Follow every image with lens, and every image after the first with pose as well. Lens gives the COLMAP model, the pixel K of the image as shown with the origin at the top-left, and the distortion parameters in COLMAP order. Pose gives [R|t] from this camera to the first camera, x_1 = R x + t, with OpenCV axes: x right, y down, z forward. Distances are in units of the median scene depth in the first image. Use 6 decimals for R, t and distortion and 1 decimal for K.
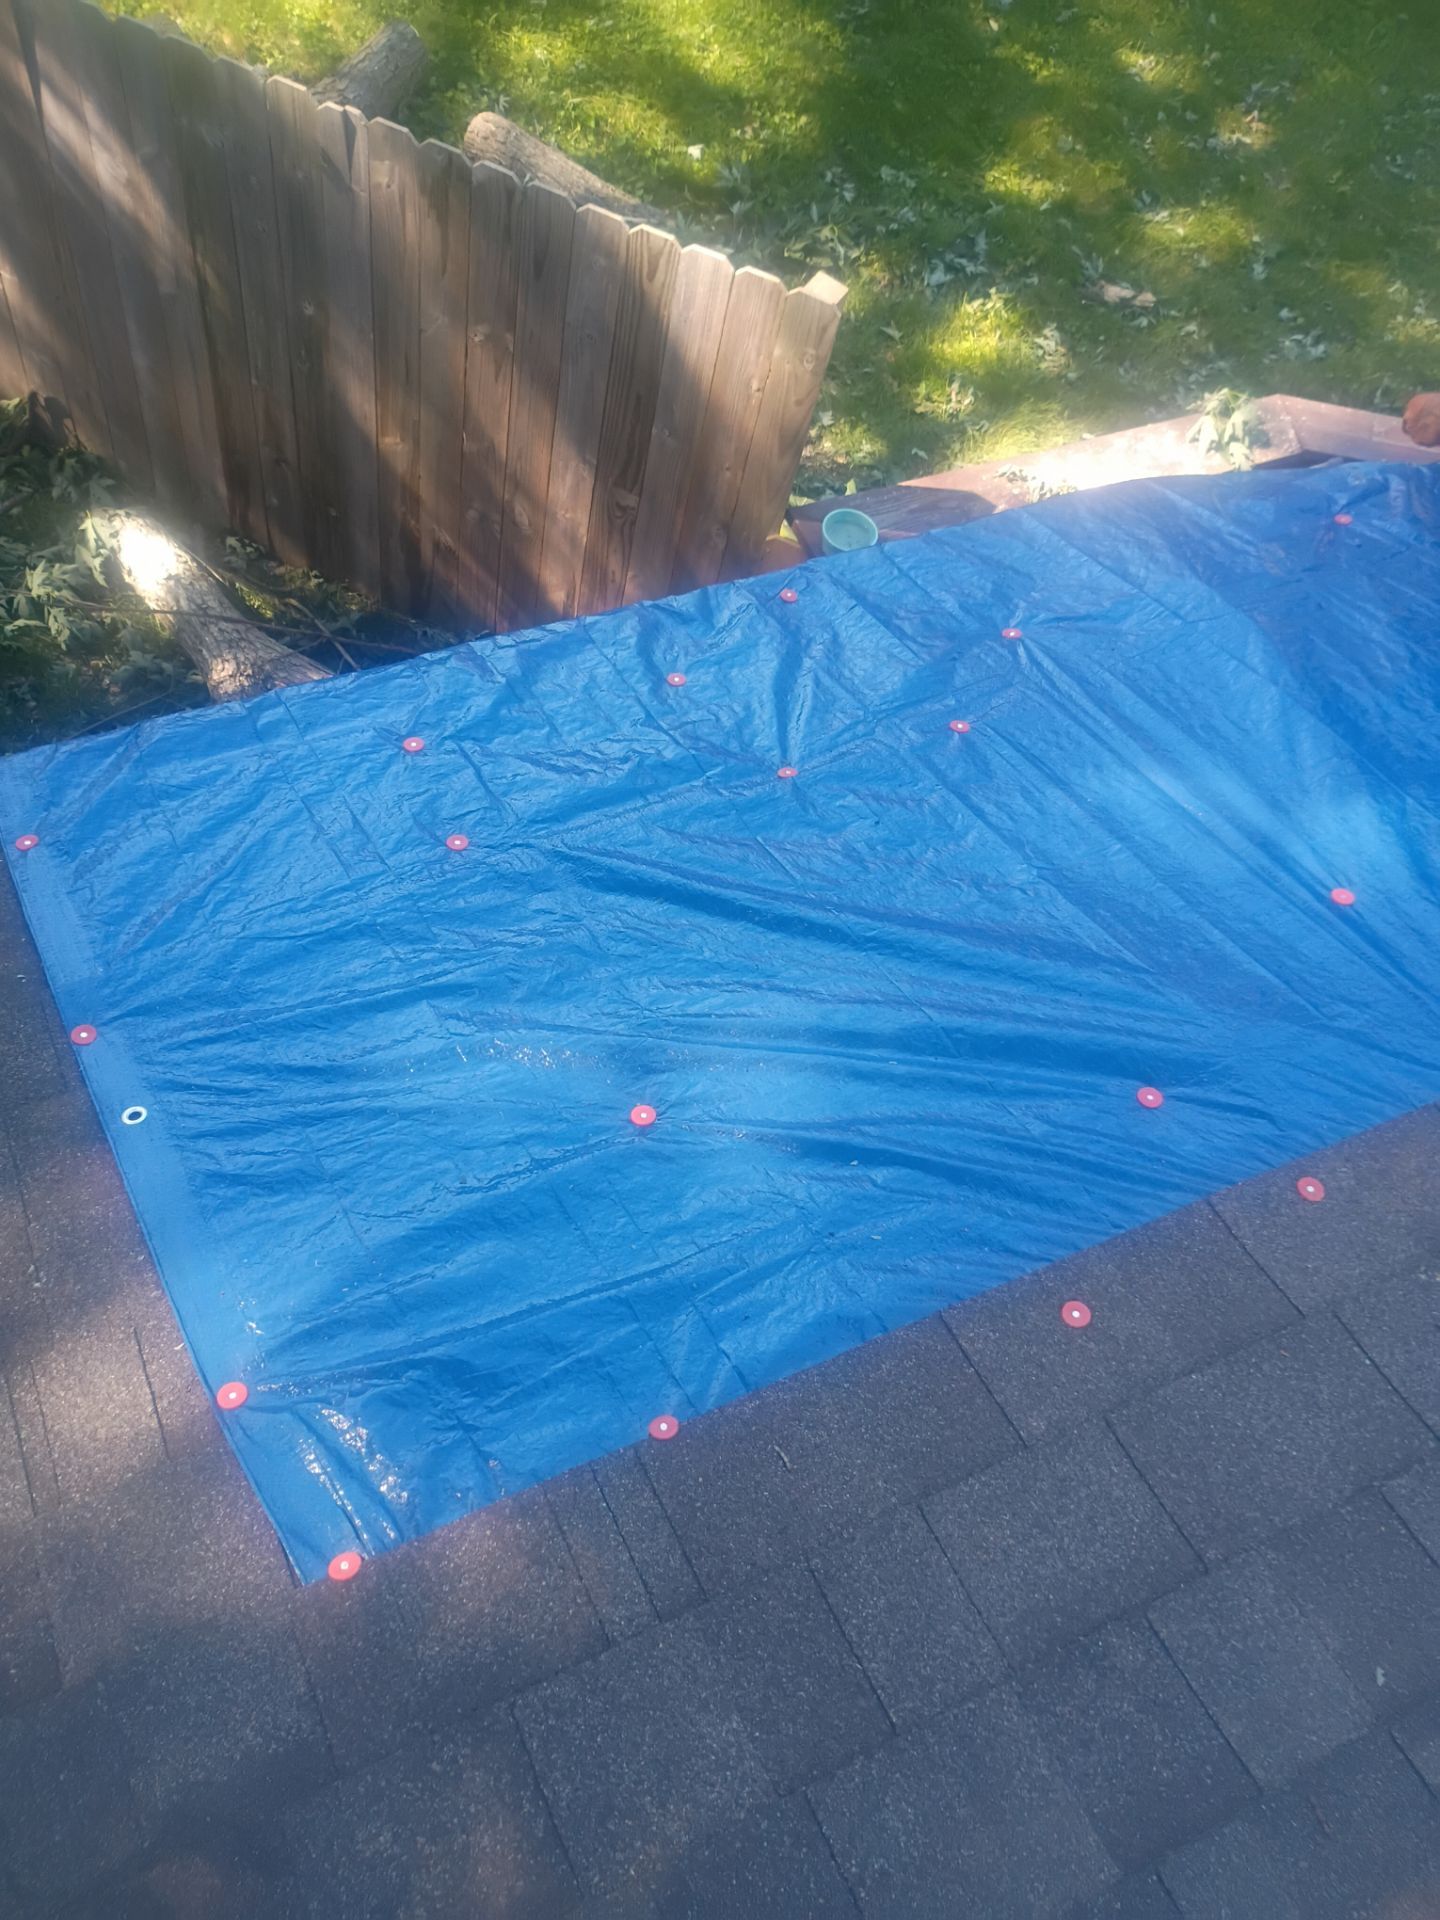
lens RADIAL K [[1538.7, 0, 713.4], [0, 1538.7, 990.3], [0, 0, 1]] dist [0.053651, -0.082129]
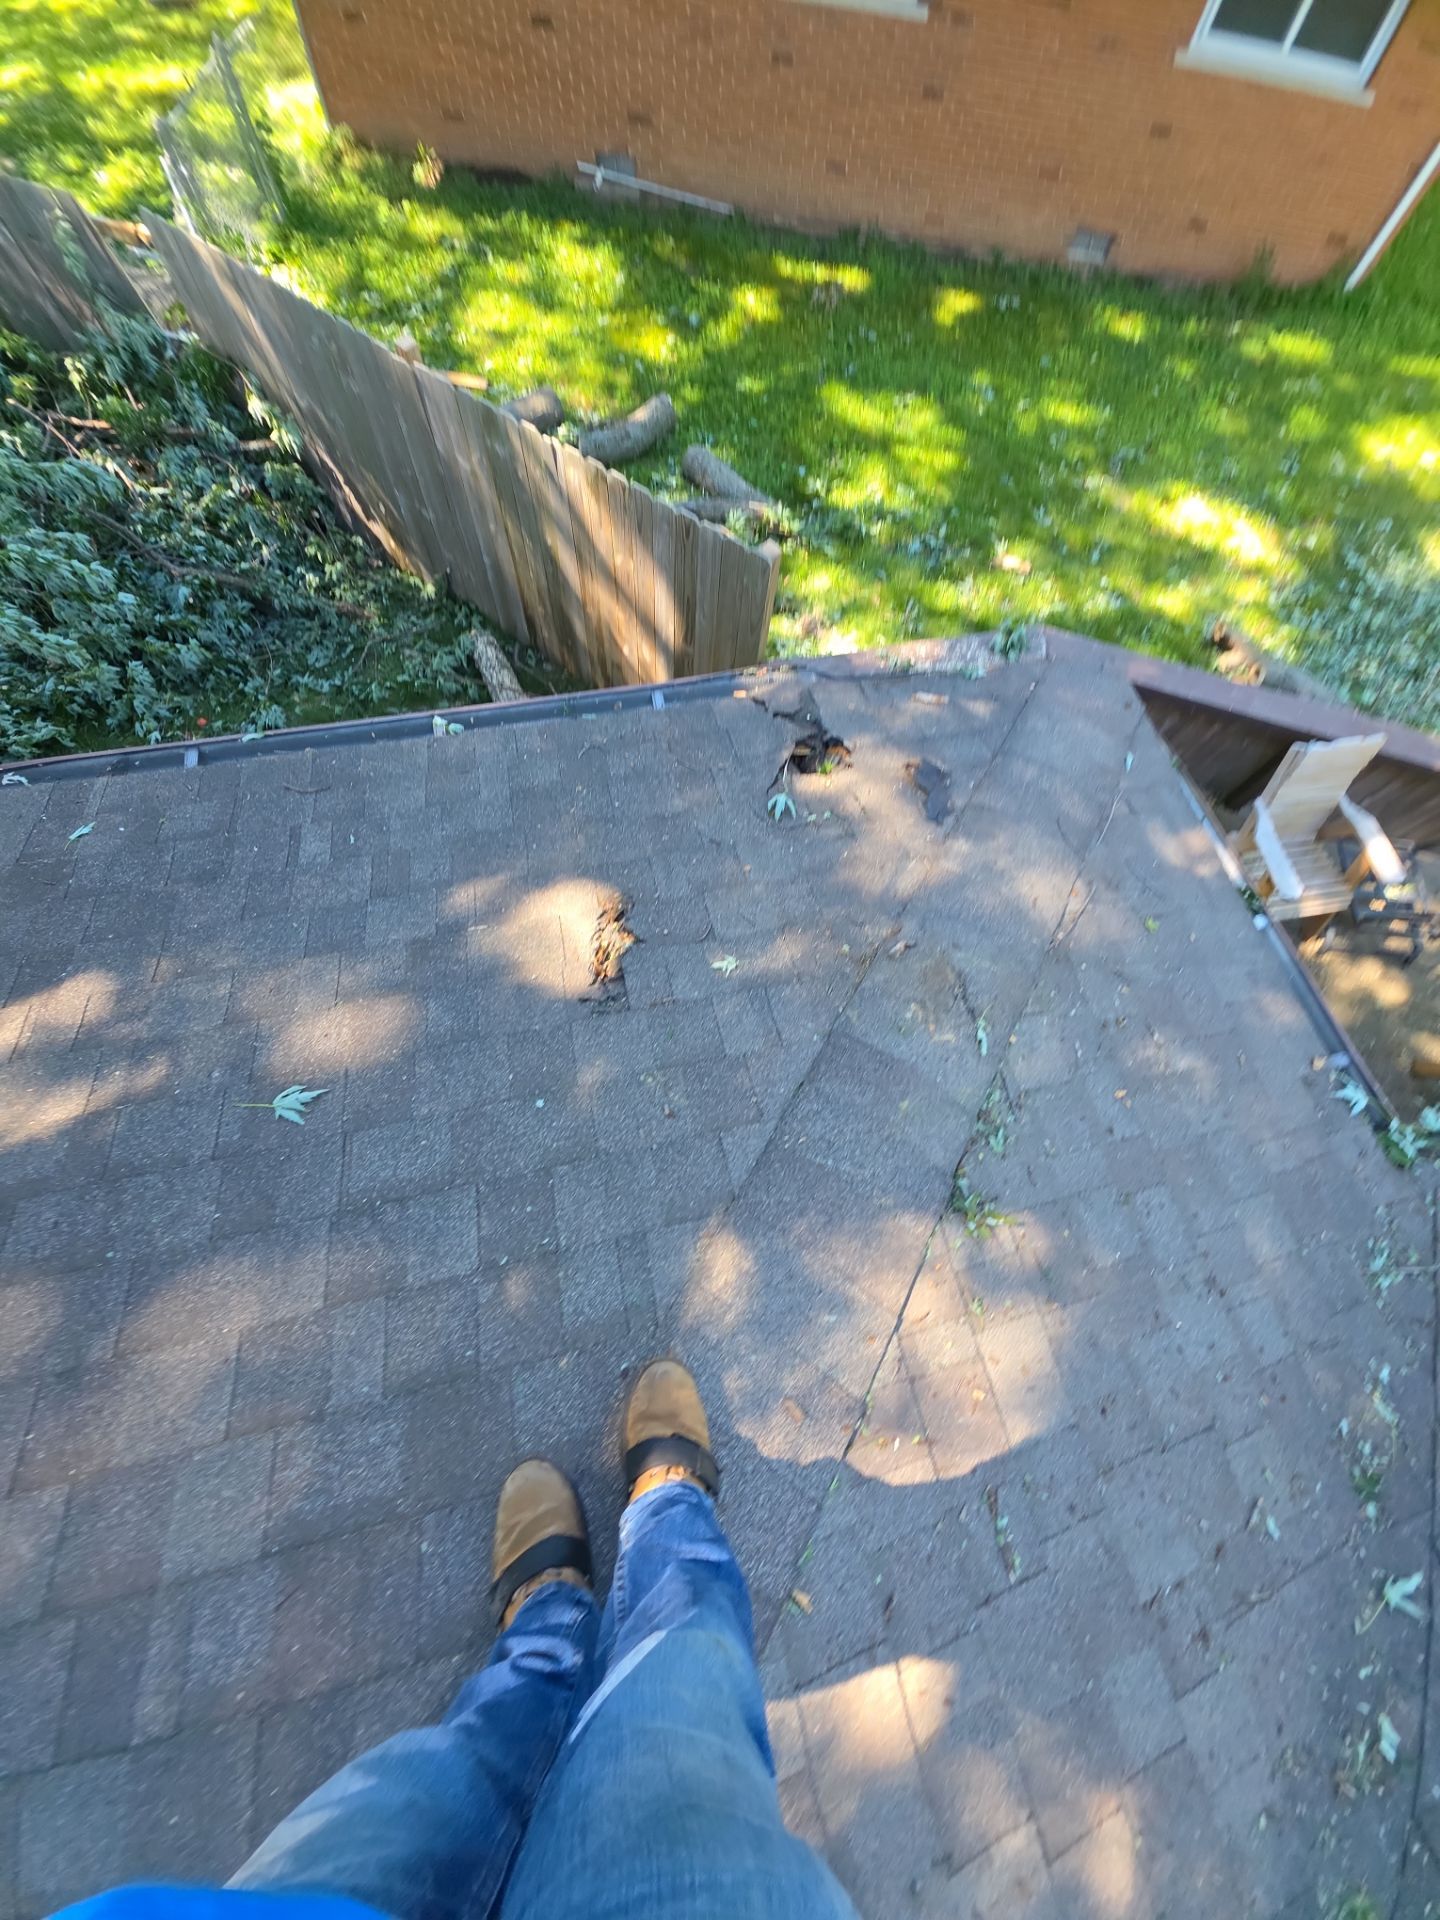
lens RADIAL K [[736.9, 0, 734.5], [0, 736.9, 963.1], [0, 0, 1]] dist [-0.000344, -0.006266]
pose [[0.975310, 0.161062, -0.151096, 0.148301], [-0.145214, 0.983188, 0.110695, -0.019079], [0.166385, -0.086020, 0.982302, 0.016528]]
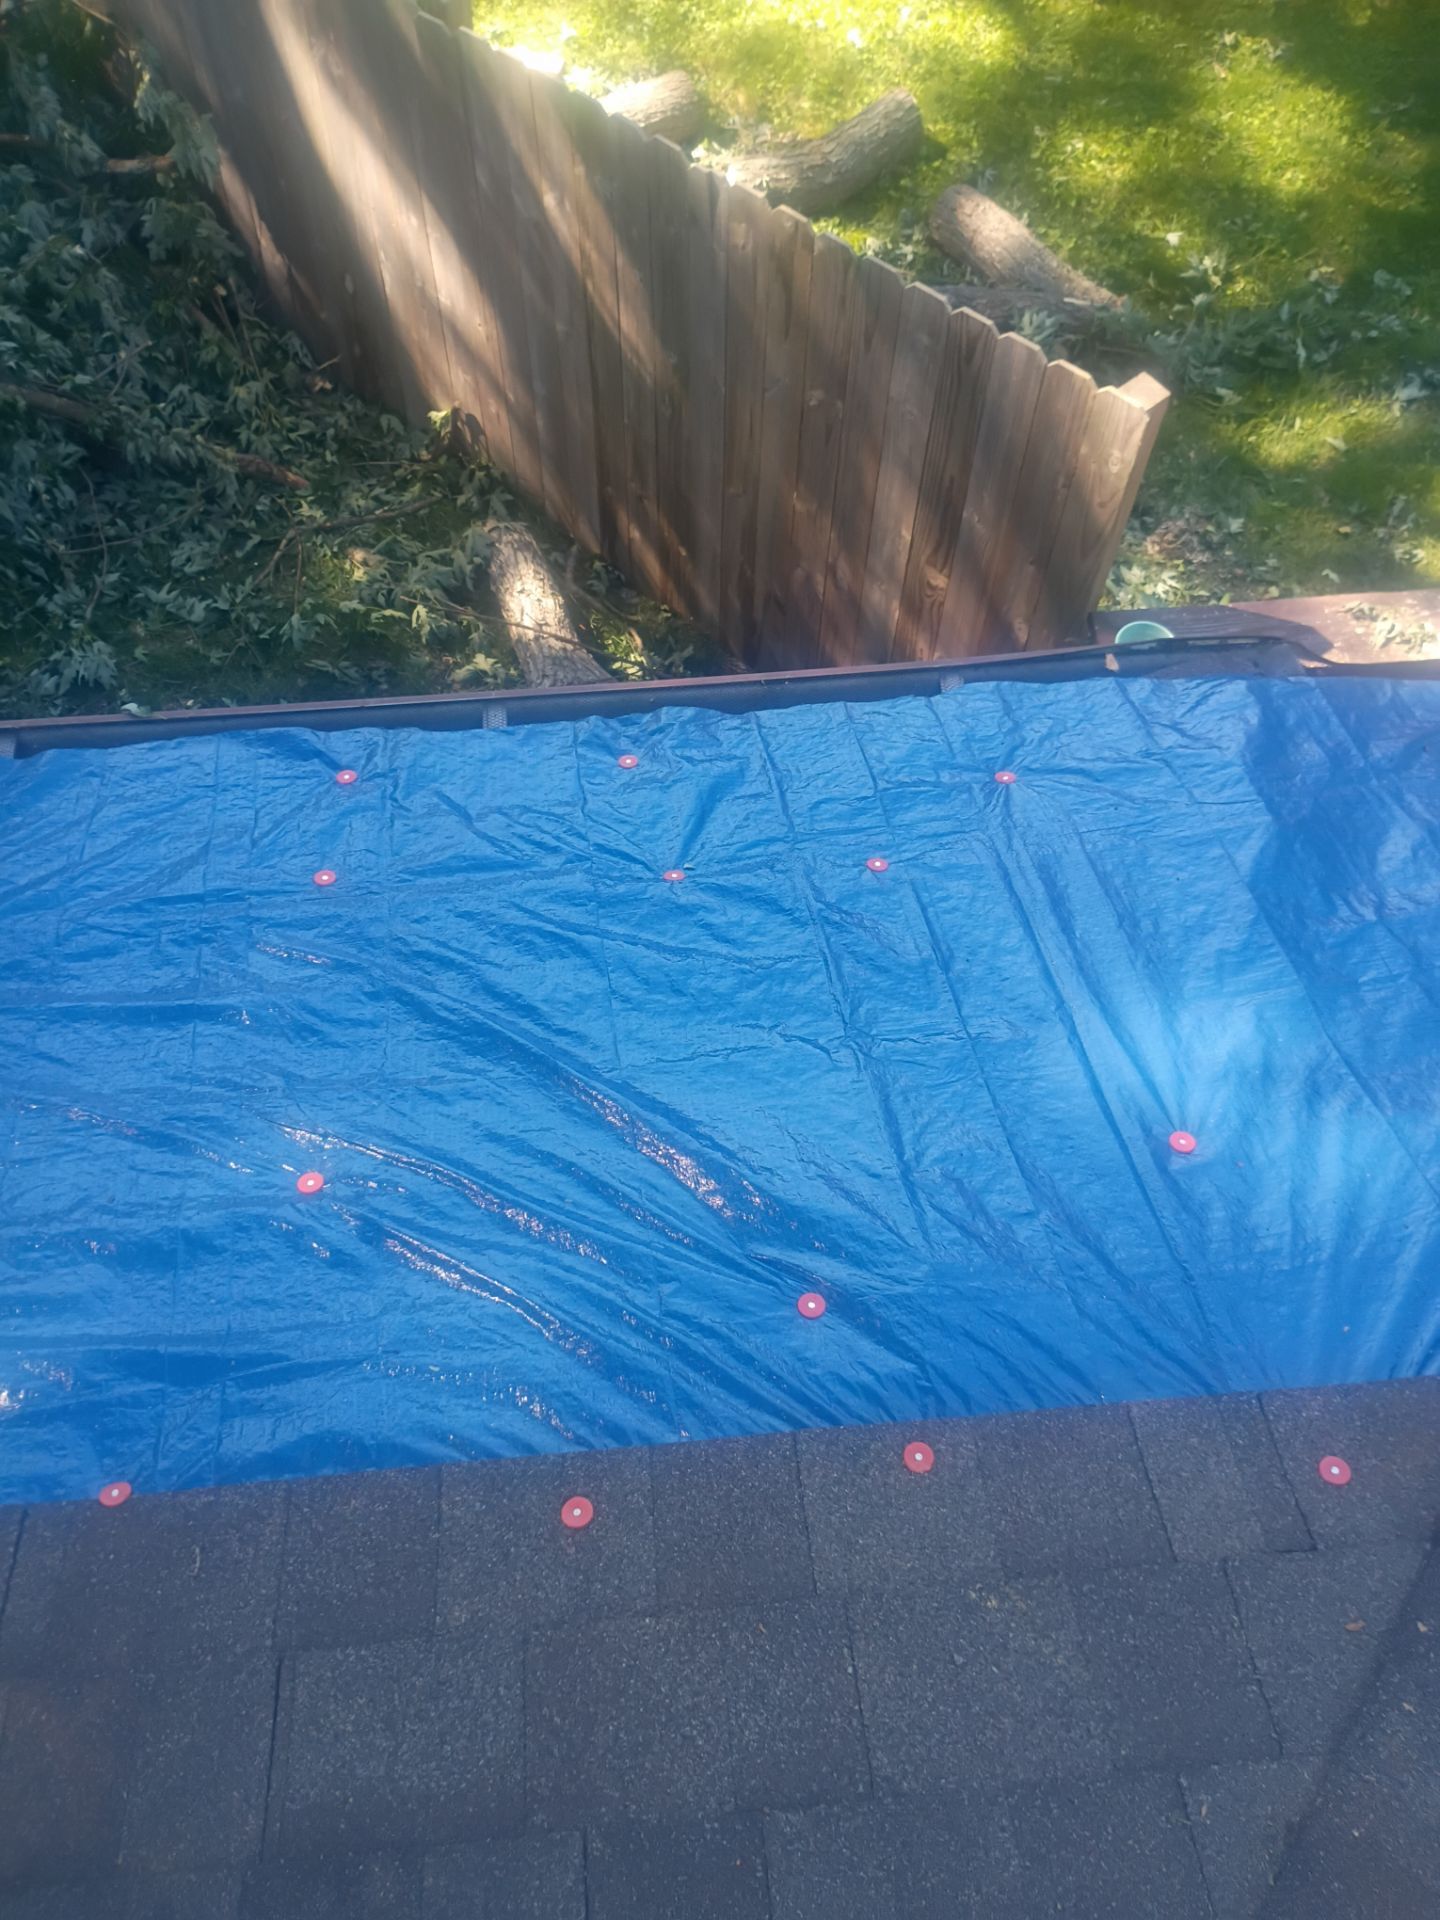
lens RADIAL K [[1550.9, 0, 727.8], [0, 1550.9, 984.6], [0, 0, 1]] dist [0.050800, -0.075197]
pose [[0.934403, 0.214811, -0.284162, 0.106733], [-0.225518, 0.974226, -0.005105, -0.022609], [0.275742, 0.068853, 0.958763, 0.025731]]
